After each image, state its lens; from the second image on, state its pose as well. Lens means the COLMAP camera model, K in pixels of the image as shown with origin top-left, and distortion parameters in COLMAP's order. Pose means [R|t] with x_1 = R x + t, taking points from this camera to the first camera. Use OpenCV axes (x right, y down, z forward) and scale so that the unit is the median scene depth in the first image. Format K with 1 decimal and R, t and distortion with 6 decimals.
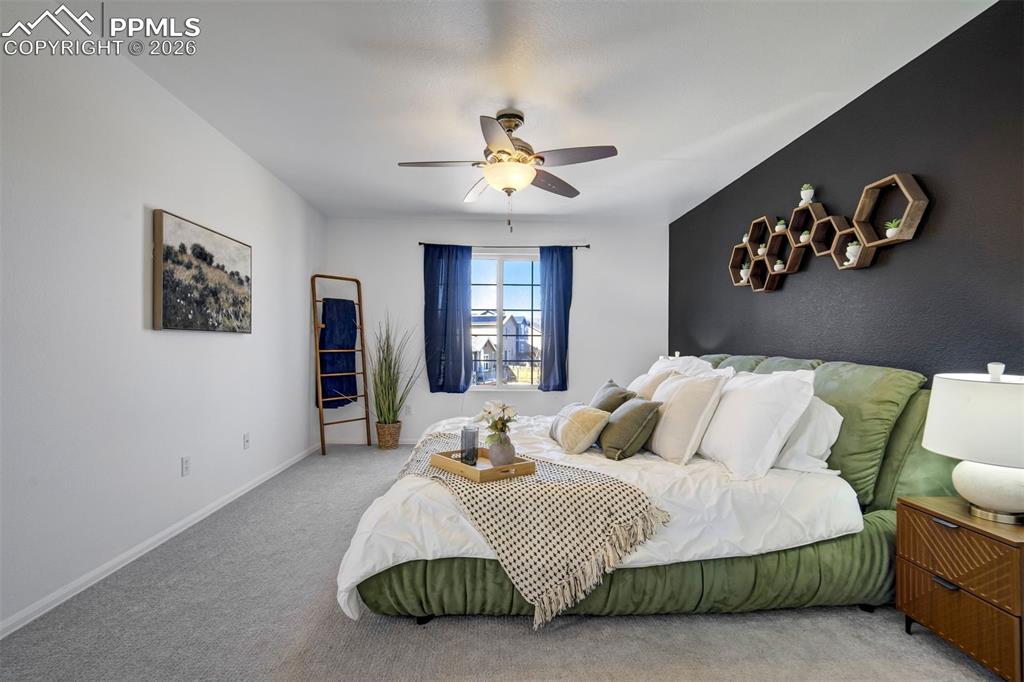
lens RADIAL K [[478.0, 0, 511.9], [0, 478.0, 346.8], [0, 0, 1]] dist [-0.045106, 0.022666]
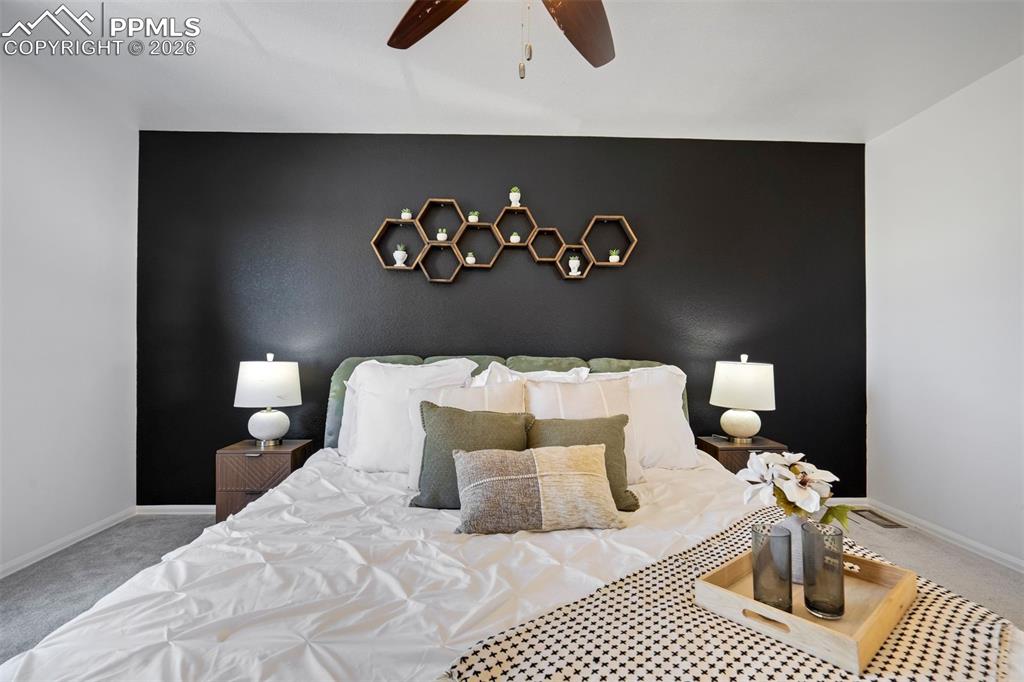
lens RADIAL K [[478.0, 0, 511.9], [0, 478.0, 346.8], [0, 0, 1]] dist [-0.045106, 0.022666]
pose [[0.006911, -0.006422, 0.999956, -0.422555], [0.000046, 0.999979, 0.006421, -0.003468], [-0.999976, 0.000002, 0.006911, 1.012648]]
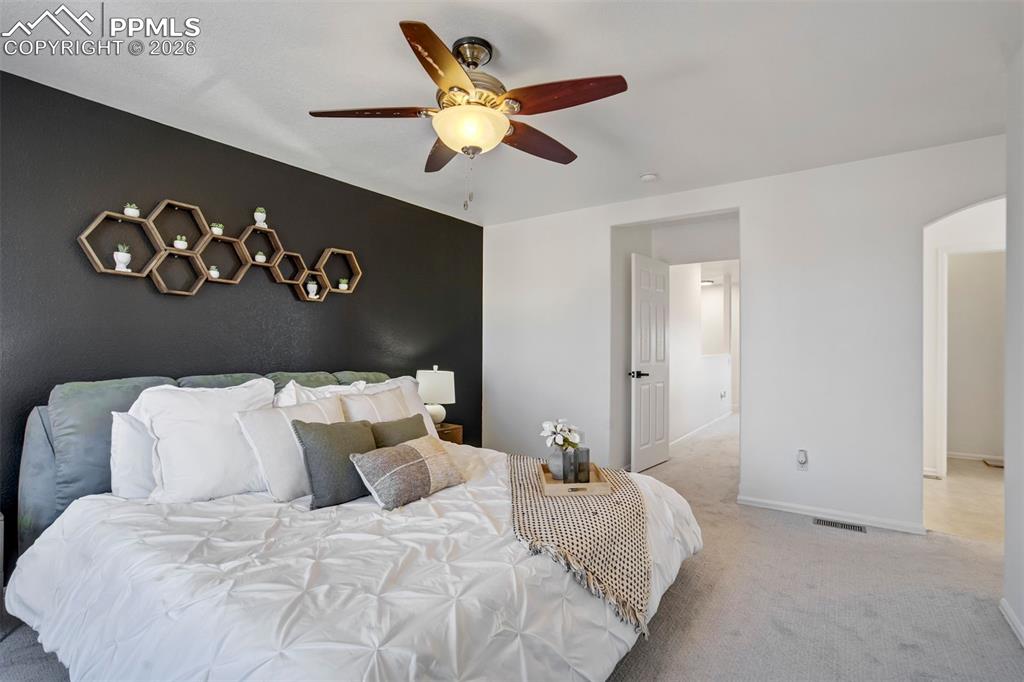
lens RADIAL K [[478.0, 0, 511.9], [0, 478.0, 346.8], [0, 0, 1]] dist [-0.045106, 0.022666]
pose [[-0.787009, -0.008661, 0.616881, -0.481319], [-0.009389, 0.999954, 0.002060, -0.041284], [-0.616870, -0.004171, -0.787054, 1.503977]]
